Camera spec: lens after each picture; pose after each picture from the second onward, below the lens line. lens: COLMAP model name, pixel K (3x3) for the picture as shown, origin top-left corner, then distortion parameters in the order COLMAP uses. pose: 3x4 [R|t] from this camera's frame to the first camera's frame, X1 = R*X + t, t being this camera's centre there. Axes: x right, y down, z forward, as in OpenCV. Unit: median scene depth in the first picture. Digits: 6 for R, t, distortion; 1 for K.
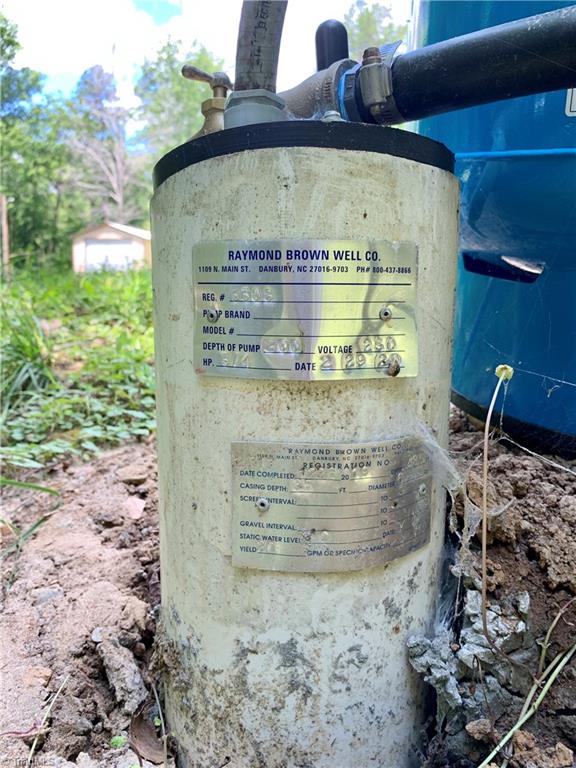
lens RADIAL K [[578.5, 0, 283.0], [0, 578.5, 387.6], [0, 0, 1]] dist [0.000874, -0.007823]
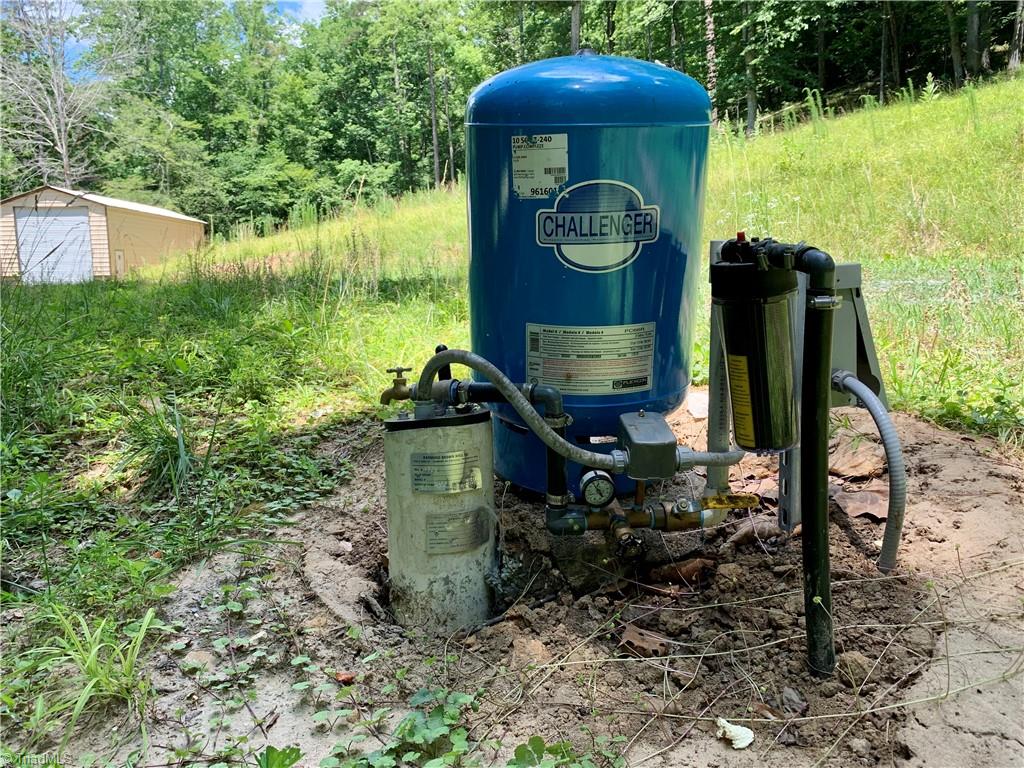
lens RADIAL K [[771.4, 0, 509.5], [0, 771.4, 382.8], [0, 0, 1]] dist [0.000874, -0.007823]
pose [[0.966211, -0.059291, 0.250841, -0.574814], [0.061603, 0.998100, -0.001368, -0.511761], [-0.250283, 0.016775, 0.968027, -2.790199]]
